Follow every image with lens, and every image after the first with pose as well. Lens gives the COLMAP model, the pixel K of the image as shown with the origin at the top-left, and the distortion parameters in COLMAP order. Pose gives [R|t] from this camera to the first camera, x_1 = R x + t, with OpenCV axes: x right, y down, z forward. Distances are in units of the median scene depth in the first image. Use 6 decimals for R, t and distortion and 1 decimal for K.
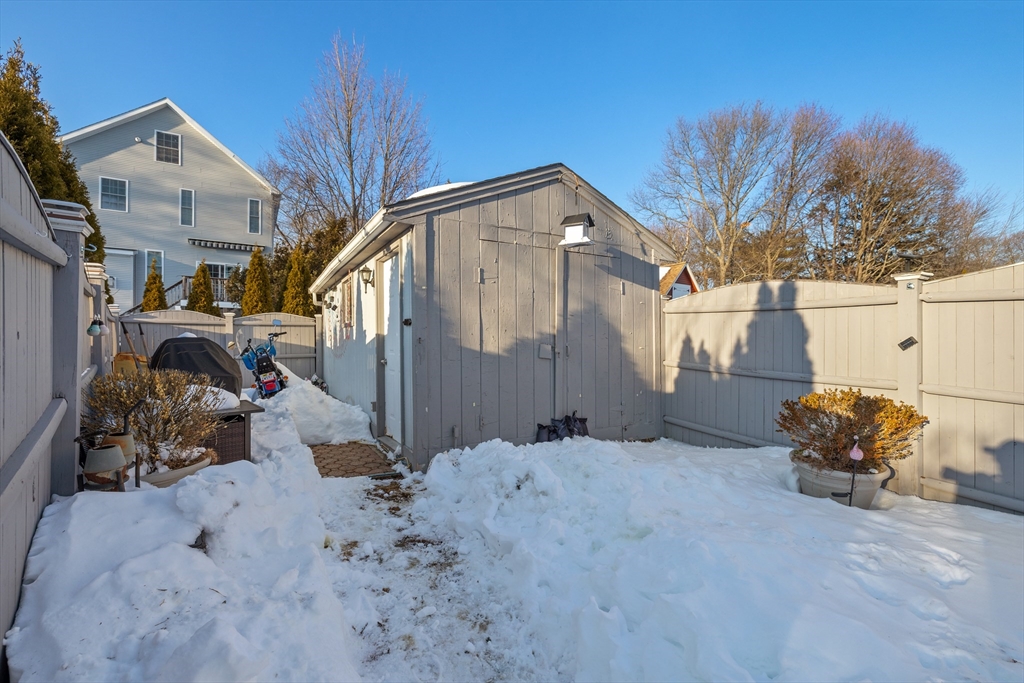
lens RADIAL K [[430.9, 0, 510.7], [0, 430.9, 342.0], [0, 0, 1]] dist [-0.001364, -0.000091]
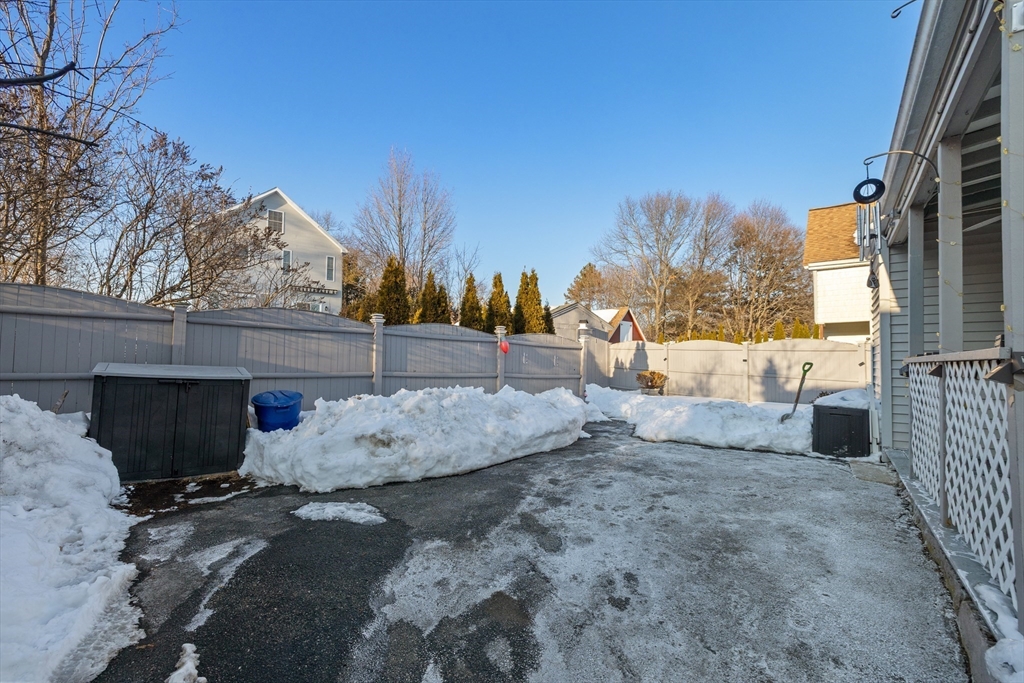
lens RADIAL K [[430.9, 0, 508.2], [0, 430.9, 348.3], [0, 0, 1]] dist [-0.001364, -0.000091]
pose [[0.995989, 0.009625, 0.088959, -0.144382], [-0.007287, 0.999620, -0.026568, 0.002481], [-0.089181, 0.025814, 0.995681, -0.452681]]
